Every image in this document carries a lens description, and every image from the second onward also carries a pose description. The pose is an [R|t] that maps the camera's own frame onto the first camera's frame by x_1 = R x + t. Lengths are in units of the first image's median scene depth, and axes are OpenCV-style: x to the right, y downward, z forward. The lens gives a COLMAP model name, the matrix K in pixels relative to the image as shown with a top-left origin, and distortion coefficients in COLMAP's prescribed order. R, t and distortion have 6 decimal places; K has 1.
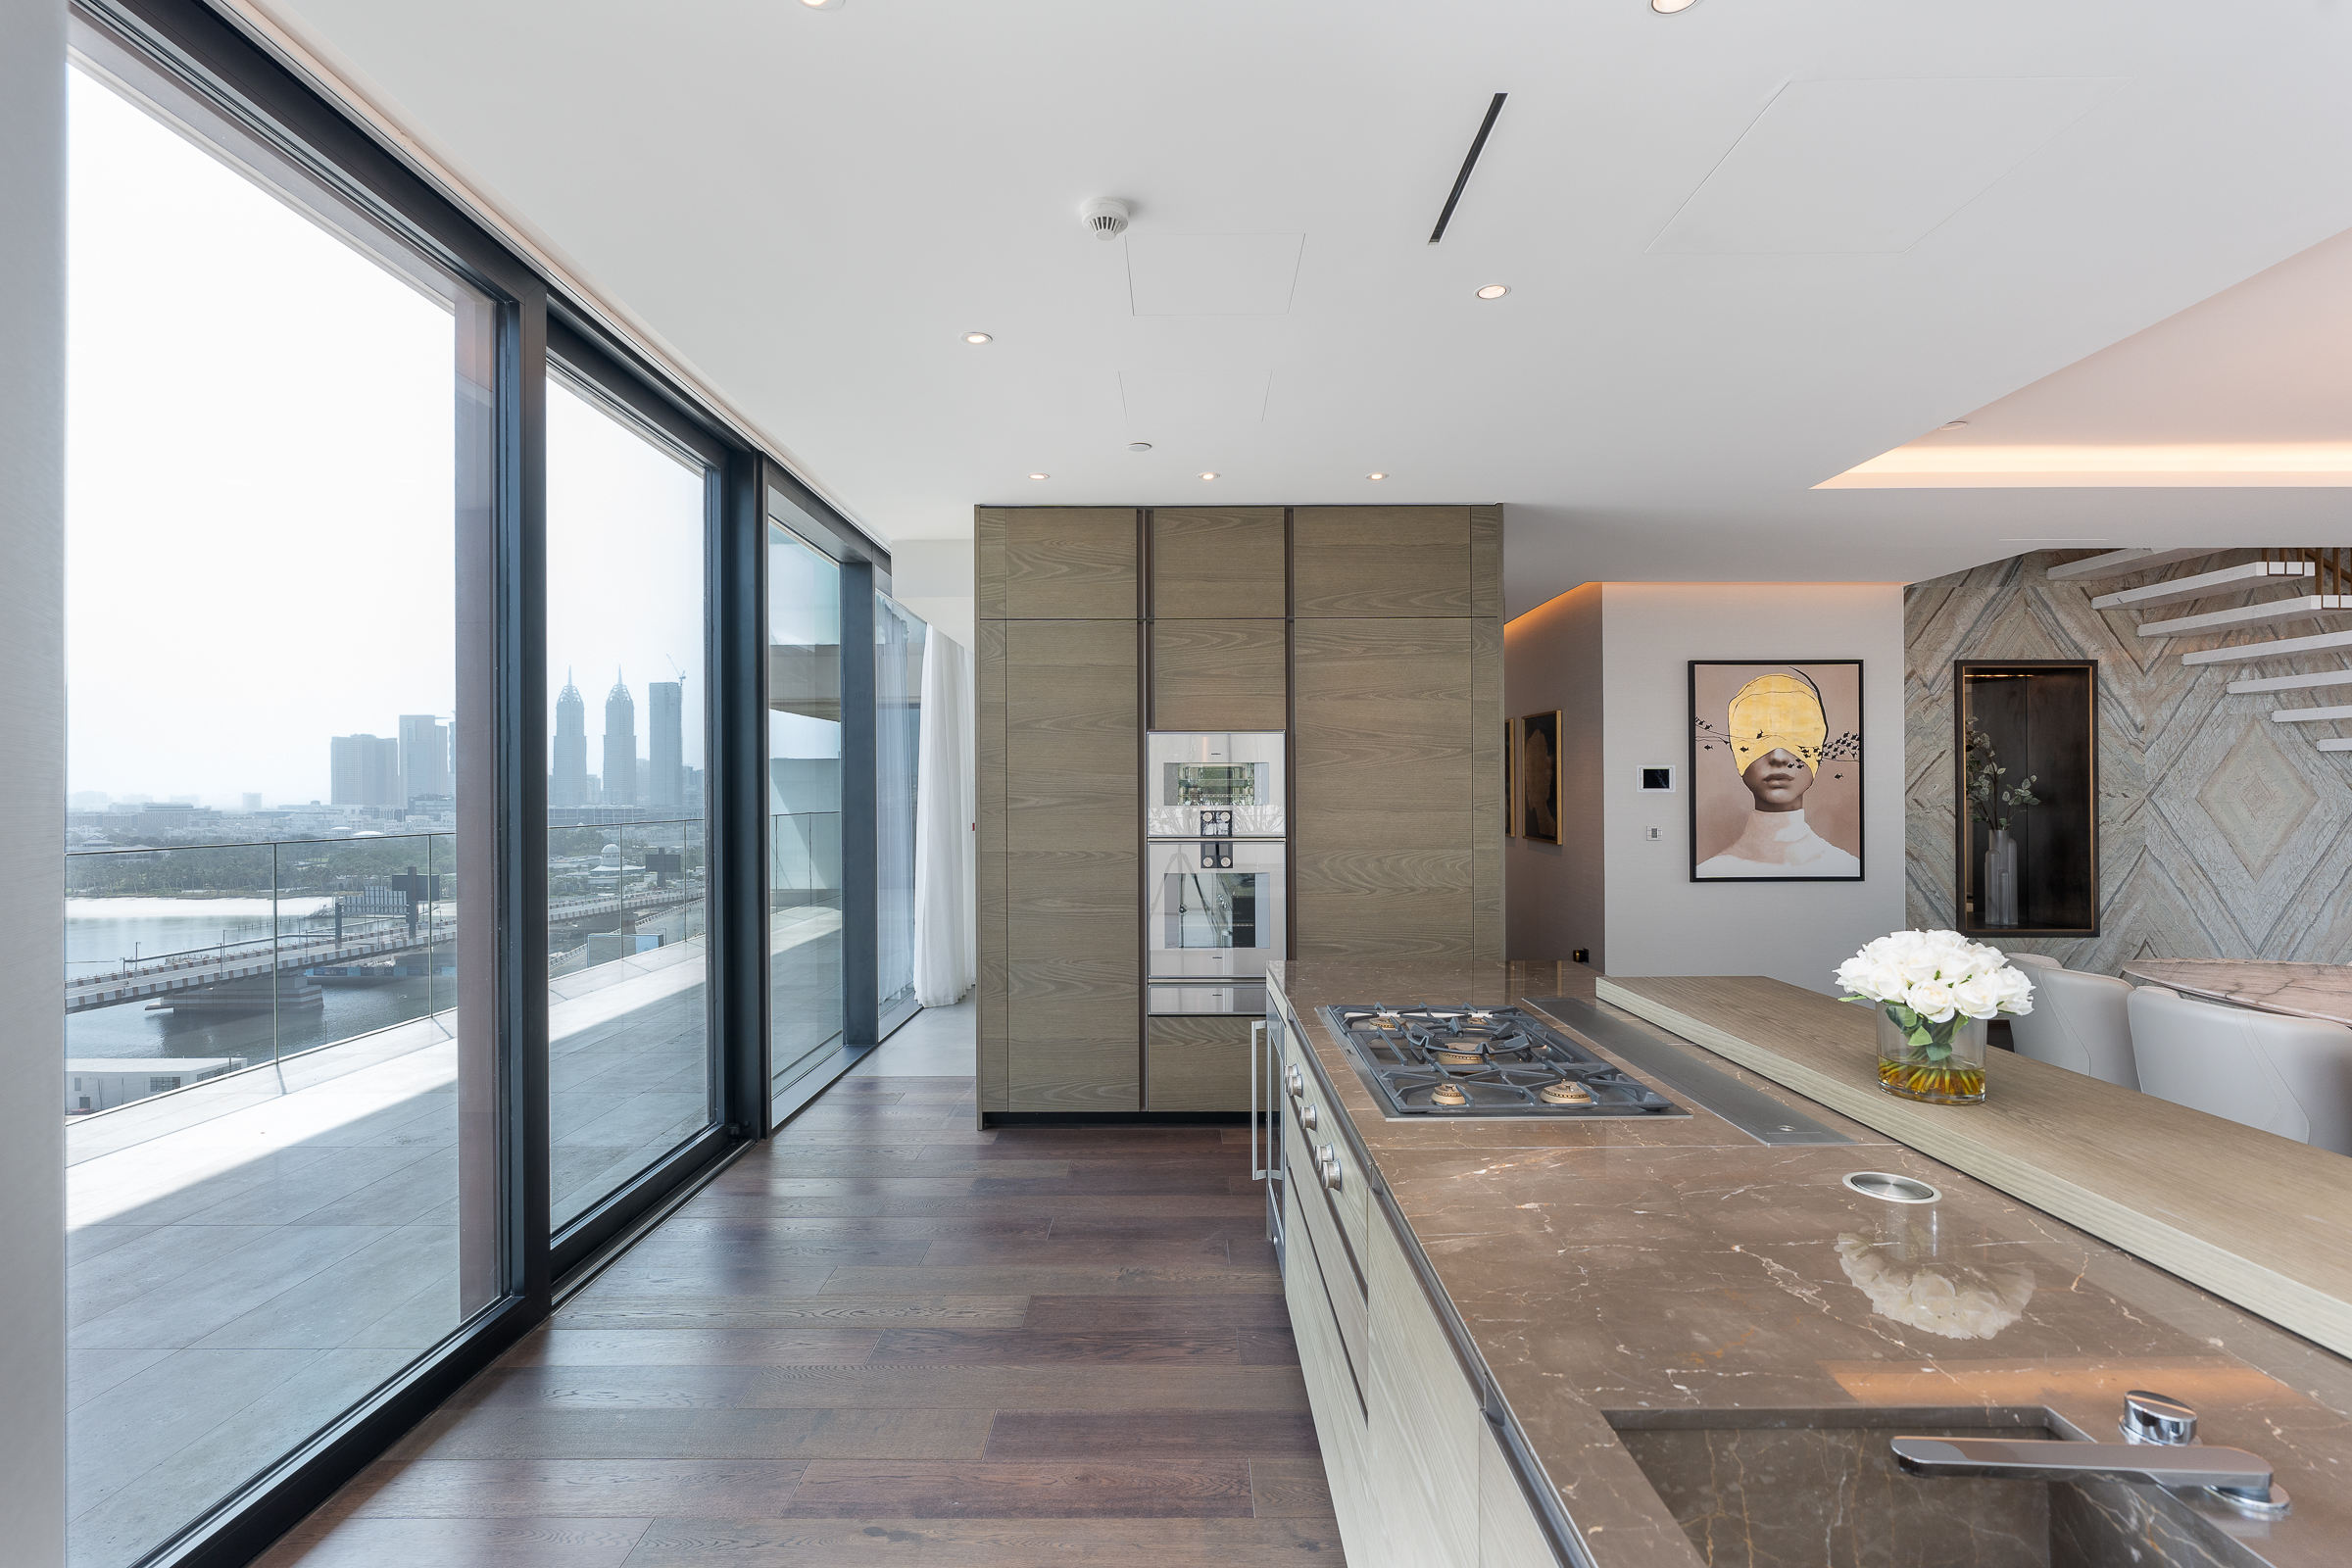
lens RADIAL K [[1054.2, 0, 1176.0], [0, 1054.2, 784.0], [0, 0, 1]] dist [-0.000777, -0.000117]
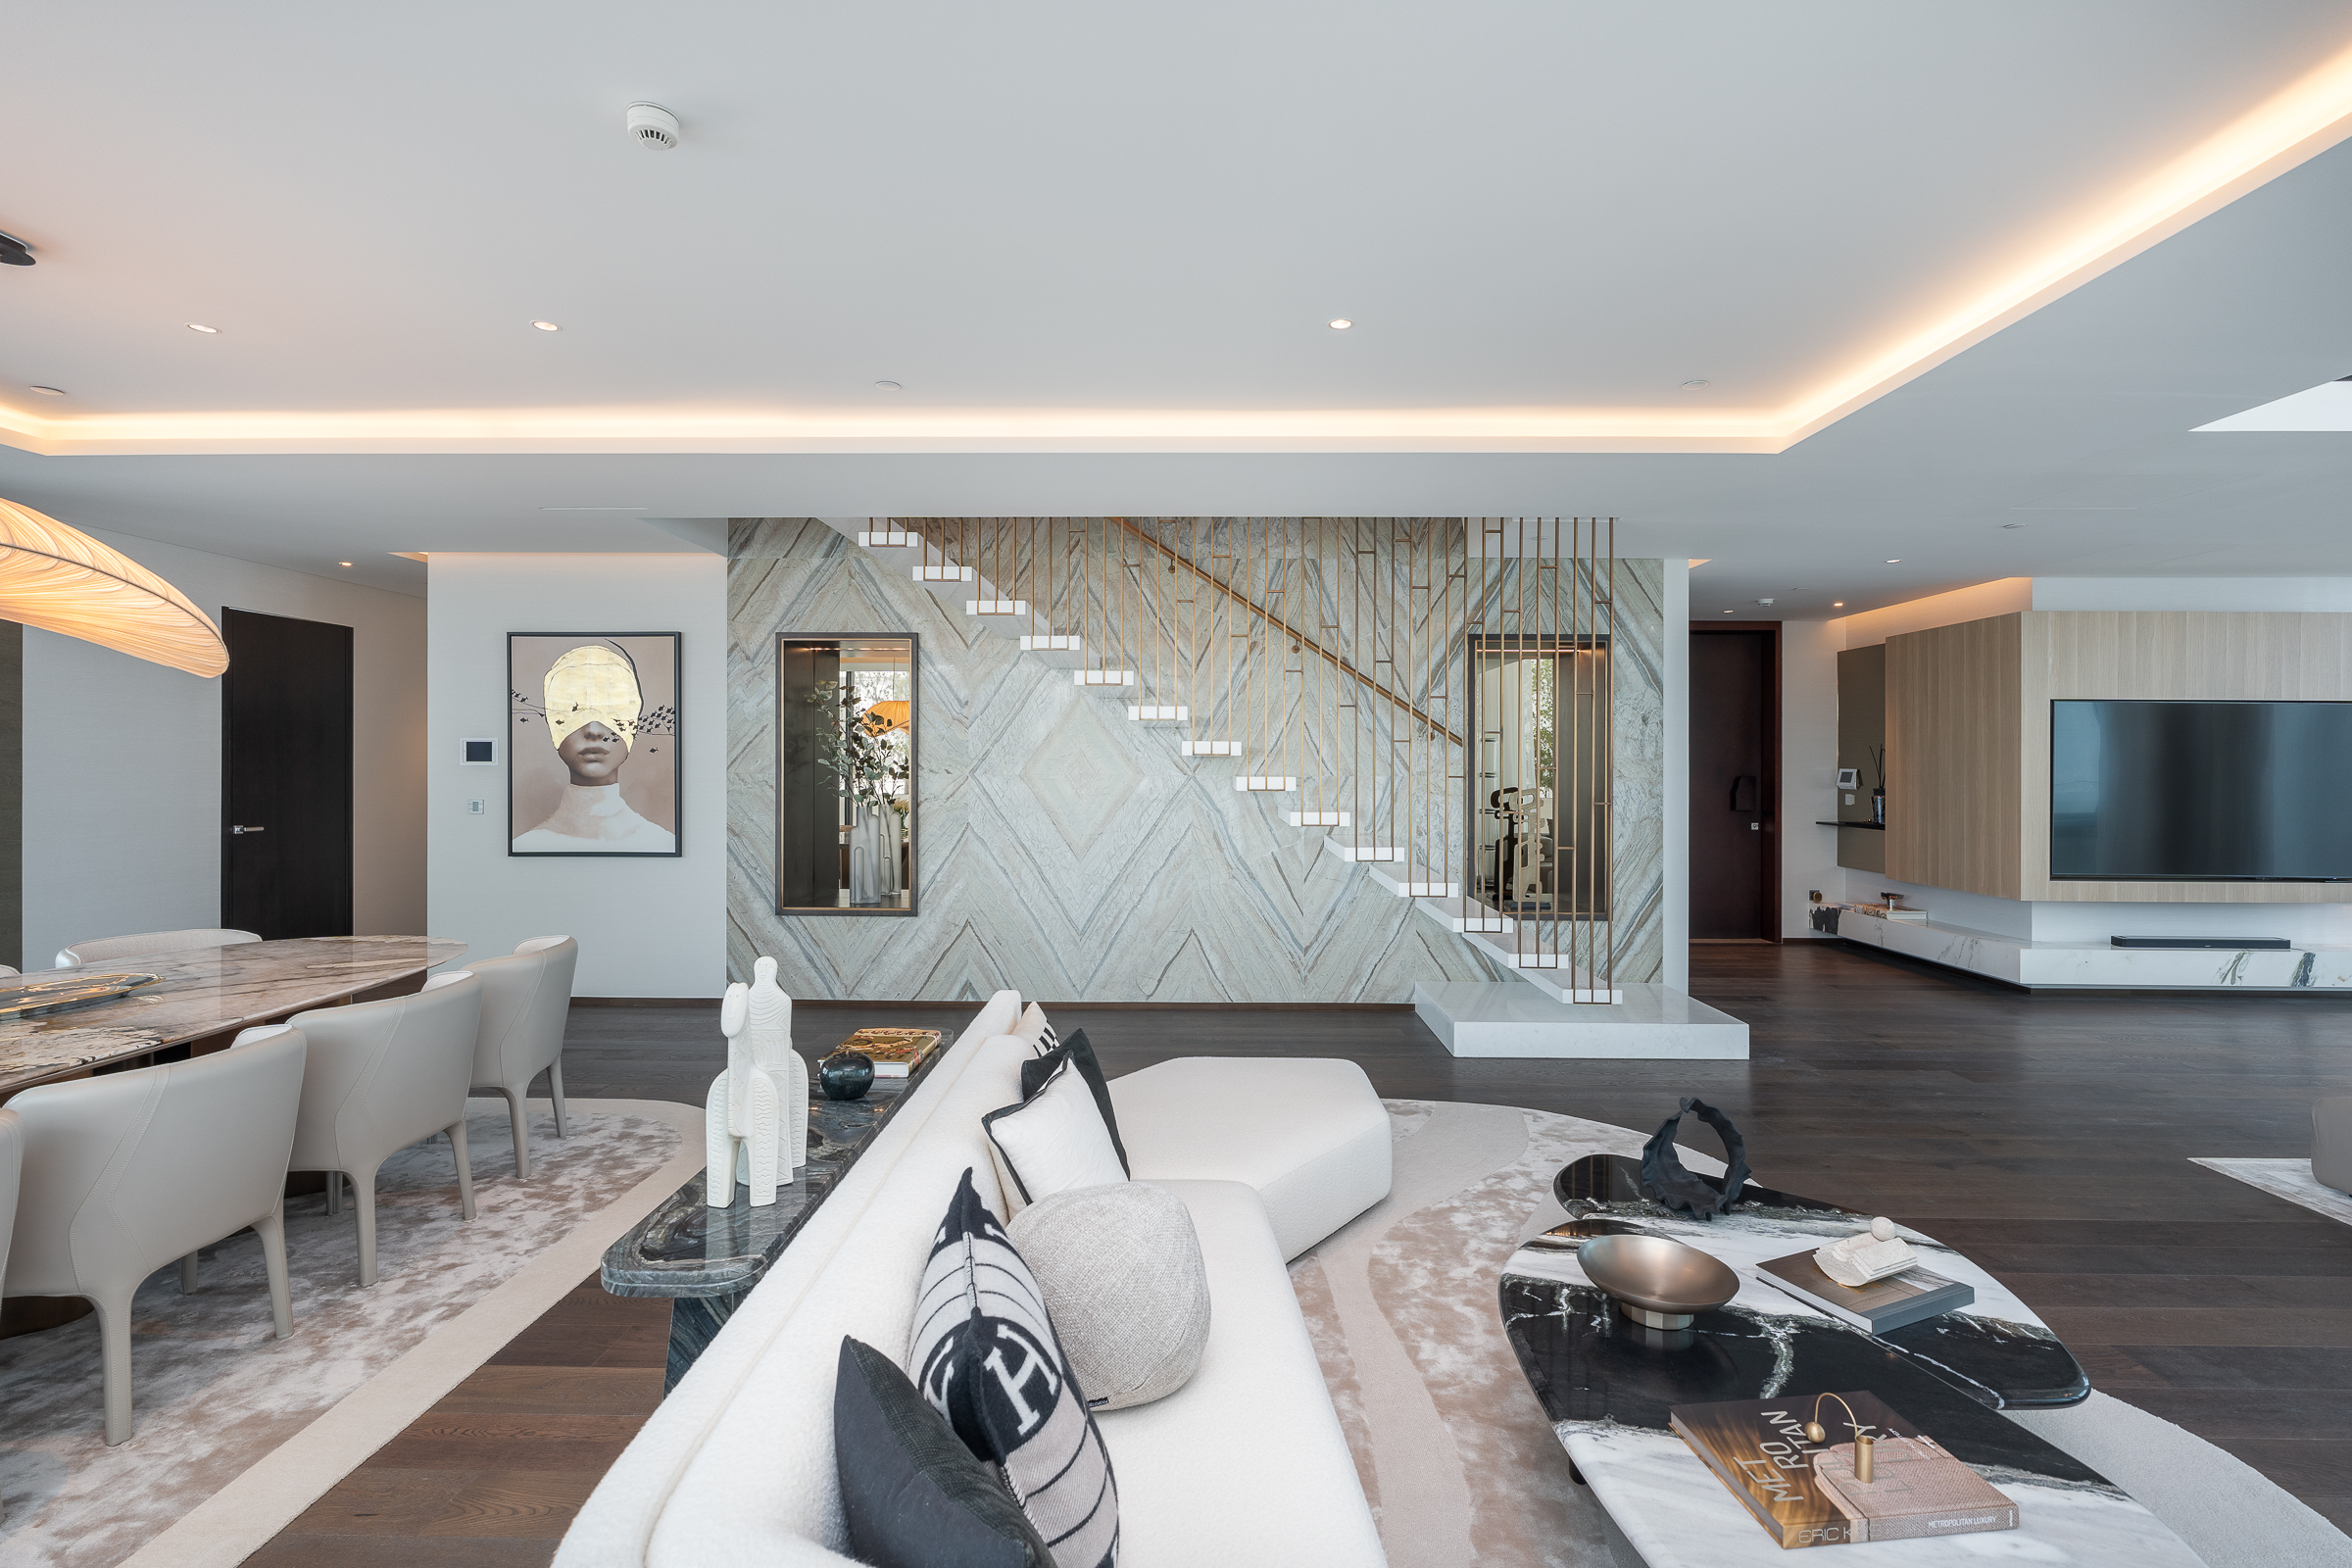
lens RADIAL K [[1070.1, 0, 1188.2], [0, 1070.1, 770.4], [0, 0, 1]] dist [-0.002675, 0.000246]
pose [[0.999786, 0.006940, -0.019479, 1.144918], [-0.006814, 0.999955, 0.006534, 0.001526], [0.019524, -0.006399, 0.999789, 0.011202]]
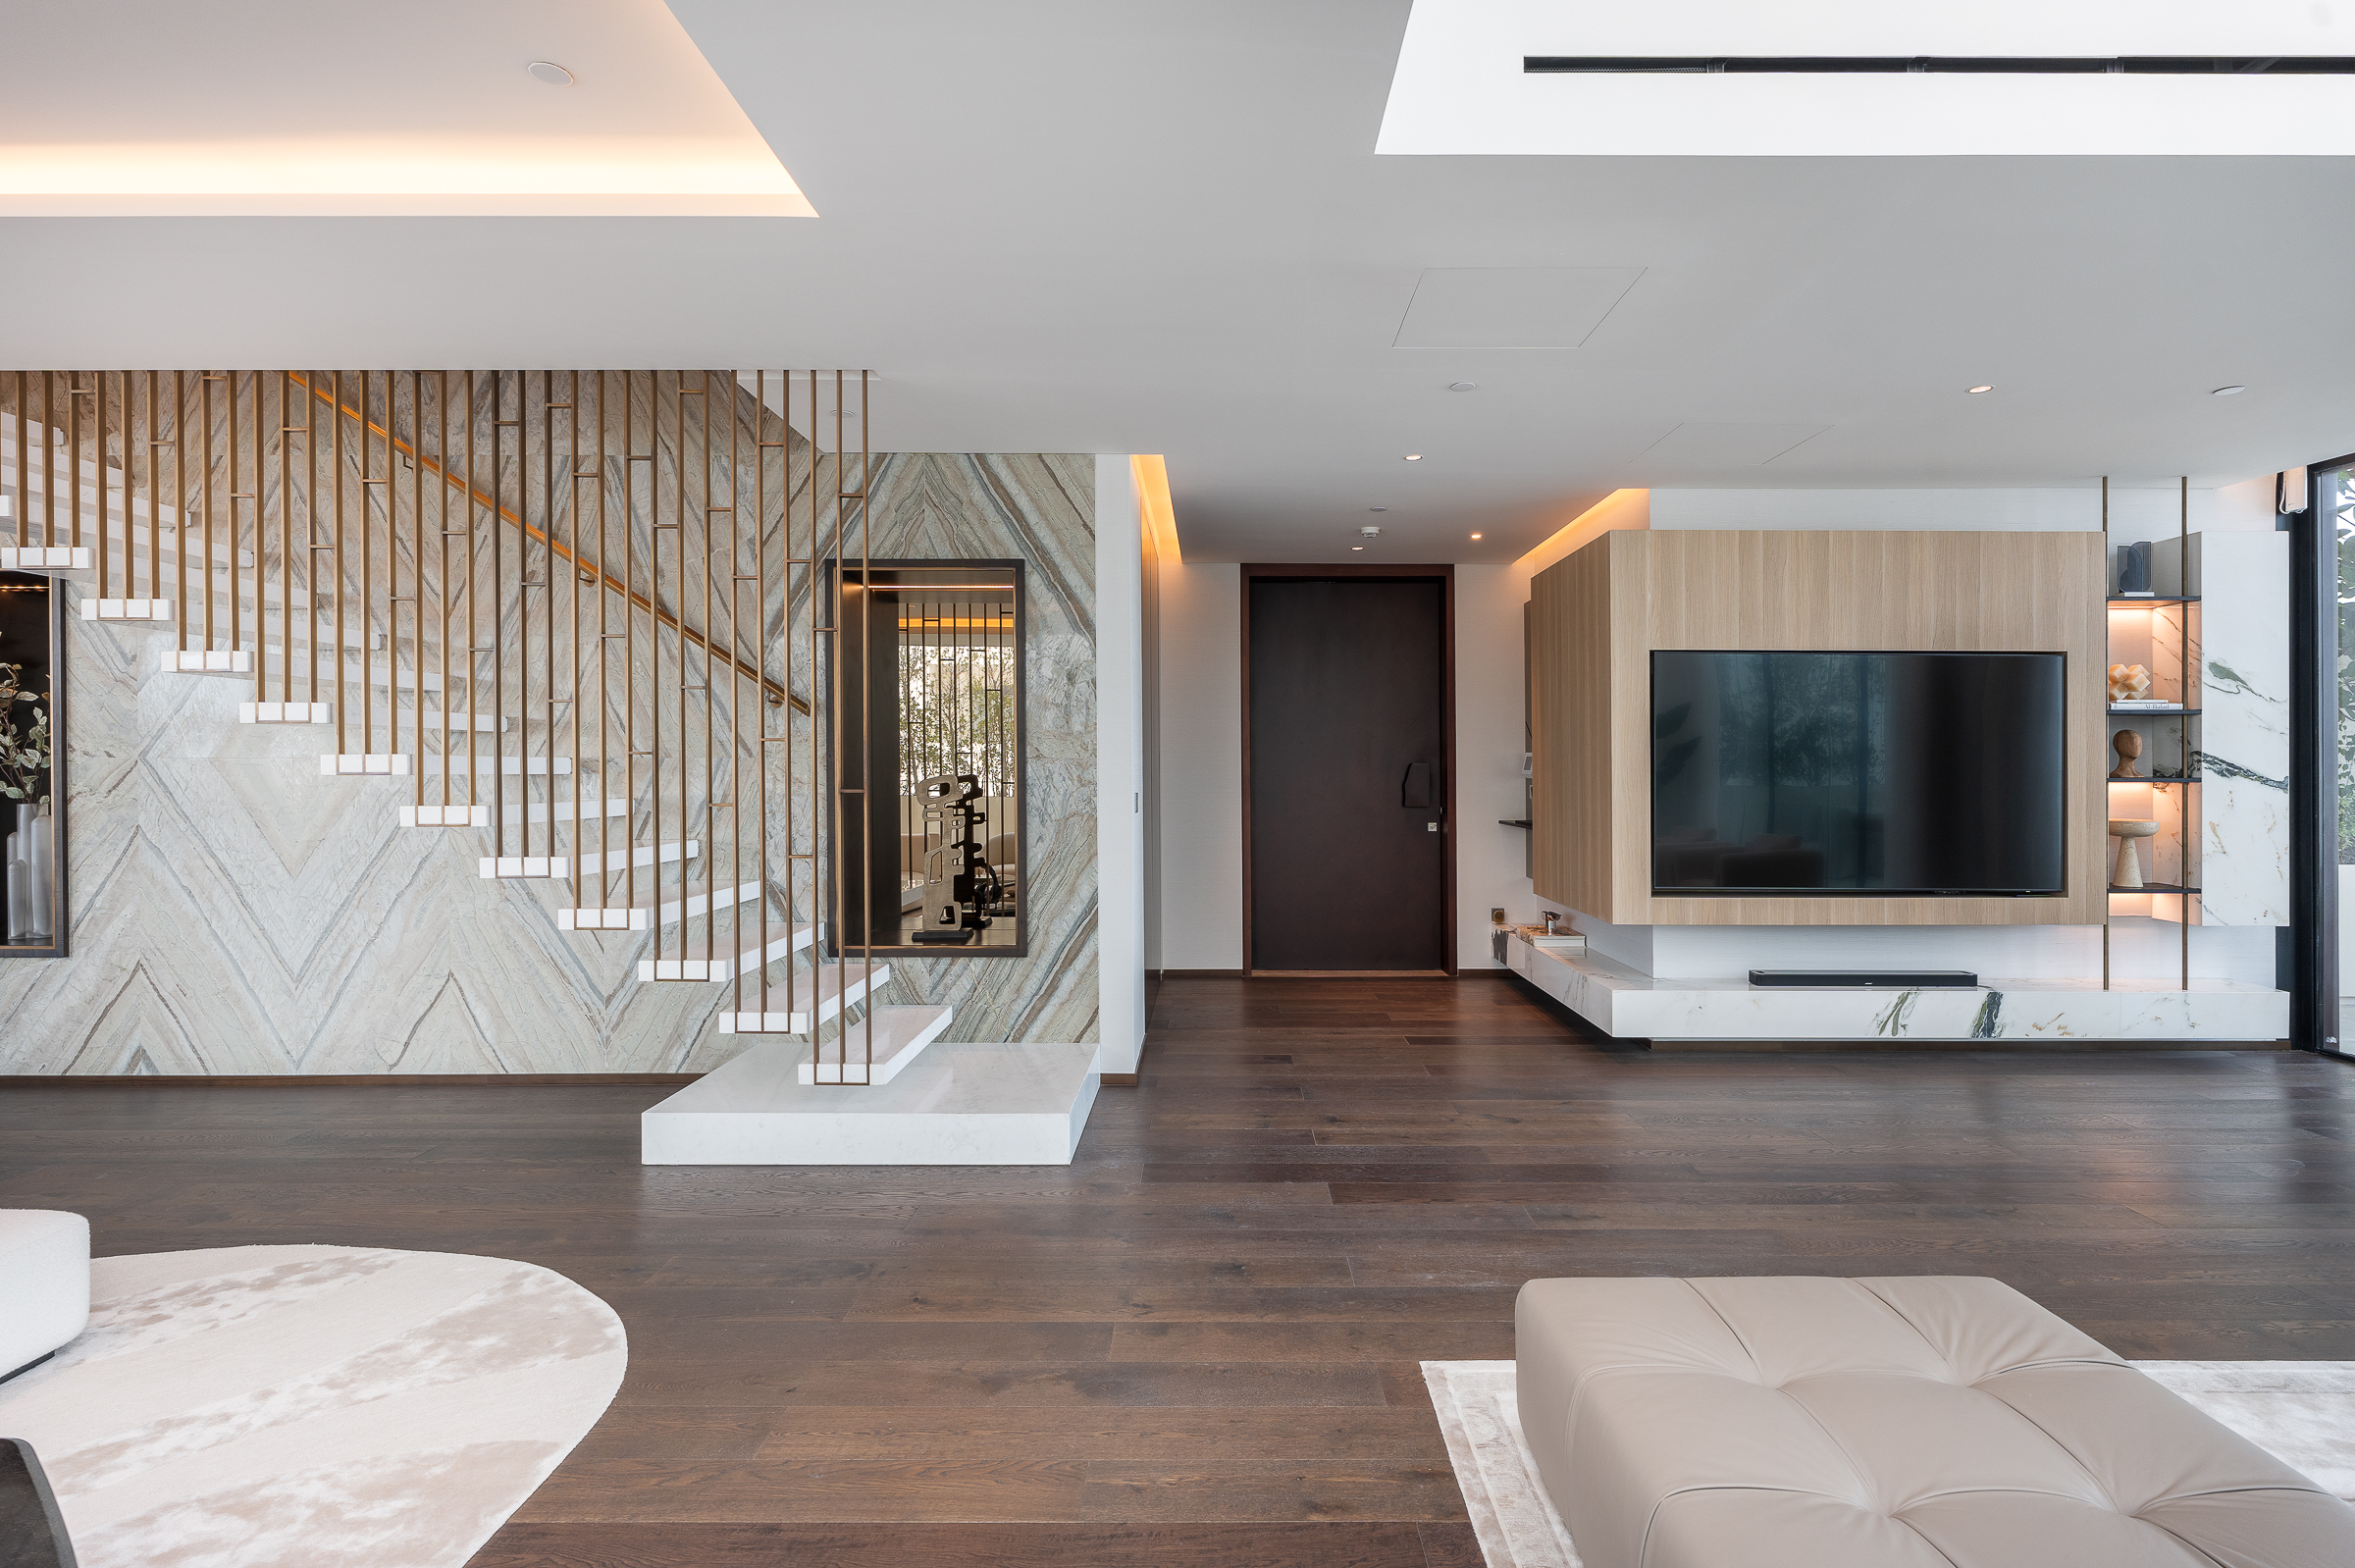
lens RADIAL K [[1110.6, 0, 1335.6], [0, 1110.6, 778.8], [0, 0, 1]] dist [-0.003798, 0.000160]
pose [[0.999978, 0.002917, 0.005930, 1.711274], [-0.002970, 0.999956, 0.008894, 0.018143], [-0.005904, -0.008912, 0.999943, 0.263315]]
